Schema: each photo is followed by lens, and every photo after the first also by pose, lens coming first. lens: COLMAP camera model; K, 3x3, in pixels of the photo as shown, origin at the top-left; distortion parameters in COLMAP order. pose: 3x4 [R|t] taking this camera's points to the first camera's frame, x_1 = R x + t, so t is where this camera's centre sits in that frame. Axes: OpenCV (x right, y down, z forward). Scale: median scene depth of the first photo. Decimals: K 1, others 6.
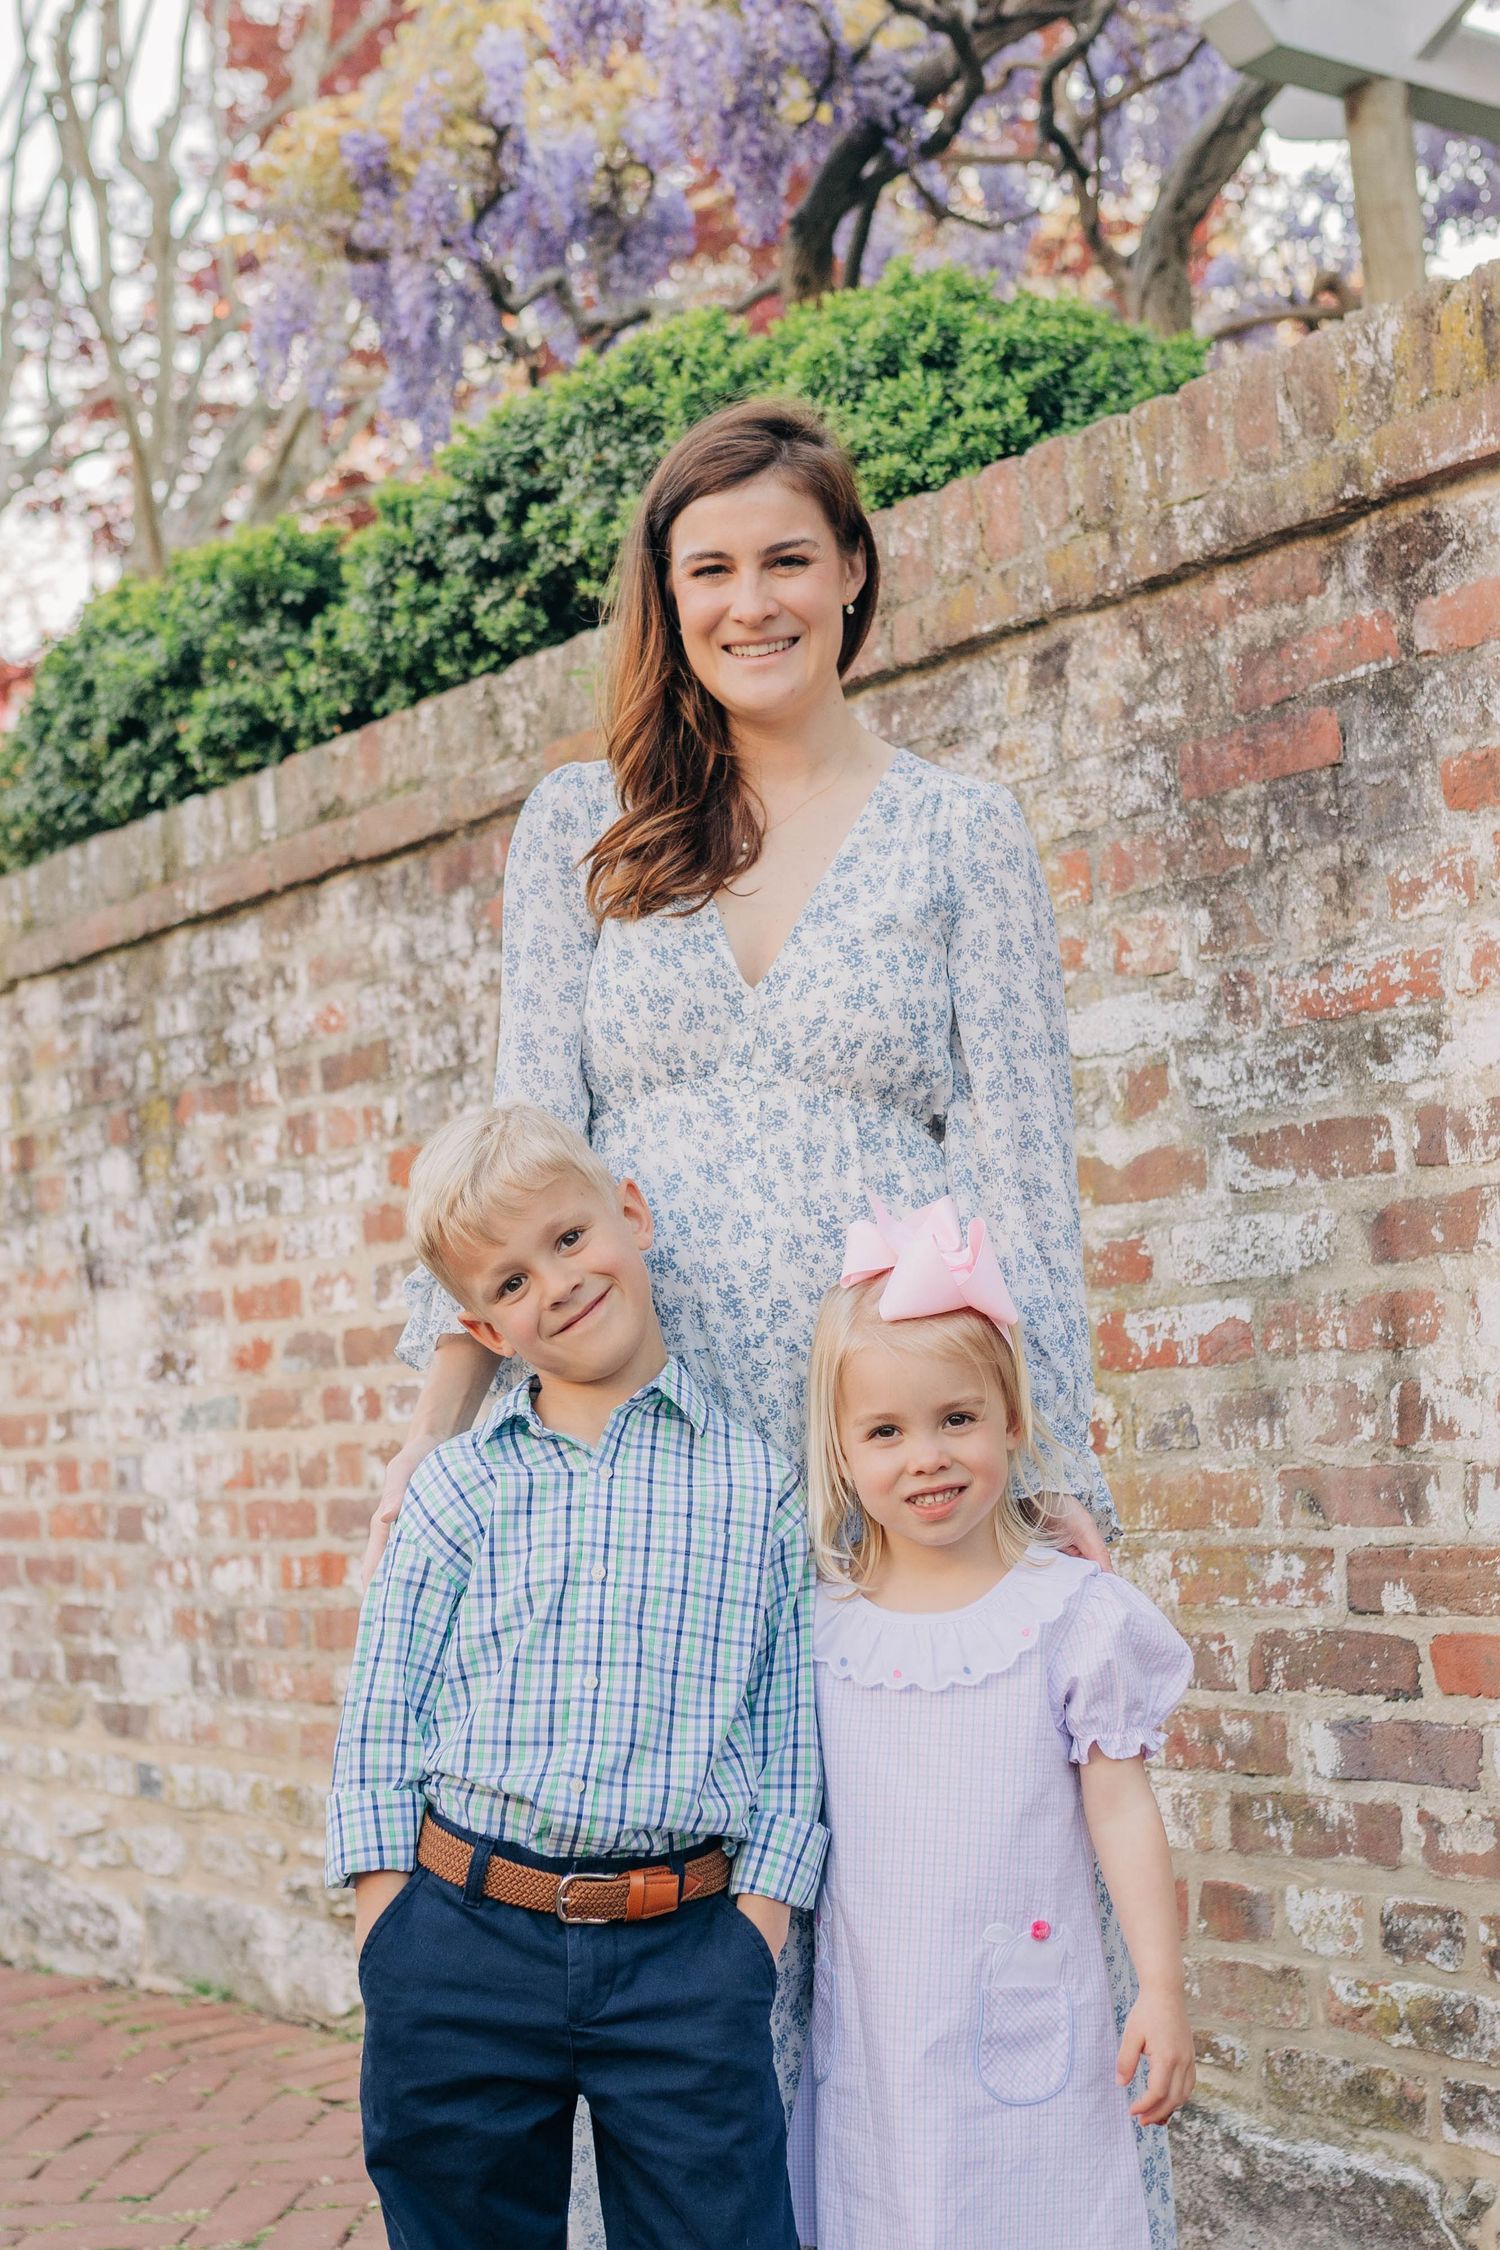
lens RADIAL K [[3166.4, 0, 788.5], [0, 3166.4, 1178.5], [0, 0, 1]] dist [-0.001793, -0.007775]
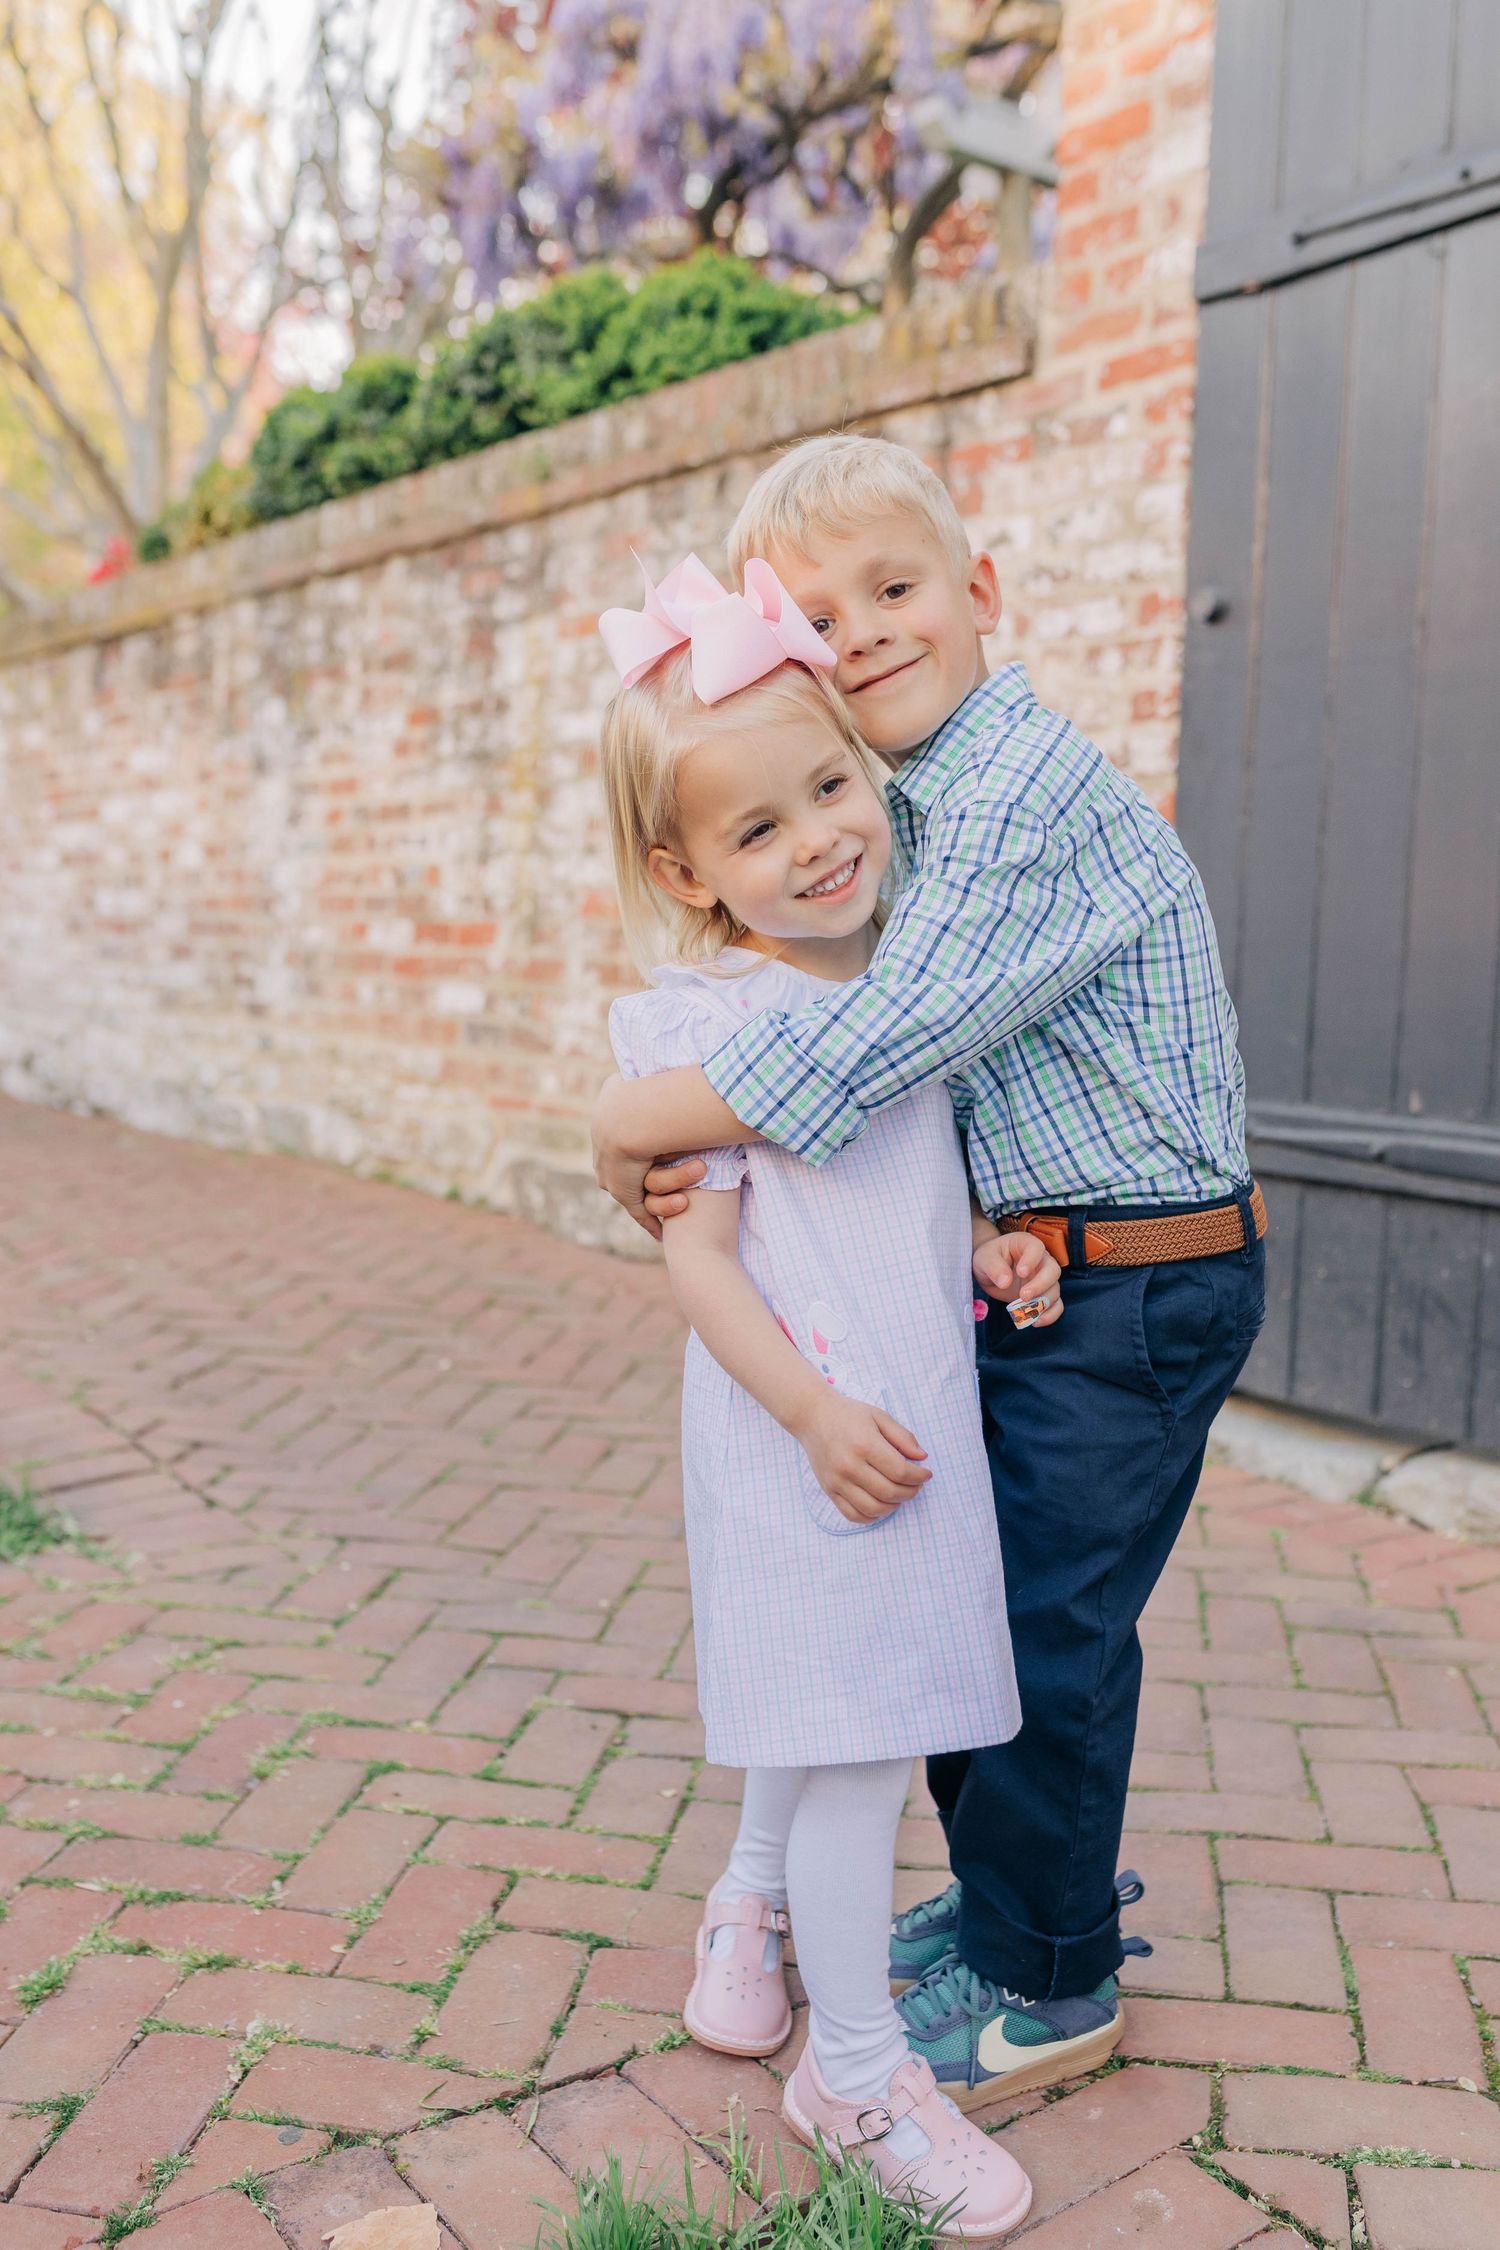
lens RADIAL K [[2129.2, 0, 781.1], [0, 2129.2, 1123.5], [0, 0, 1]] dist [0.002517, 0.001125]
pose [[0.993263, 0.115732, -0.005851, 0.128683], [-0.113791, 0.983653, 0.139565, 0.031324], [0.021908, -0.137959, 0.990196, -0.279572]]
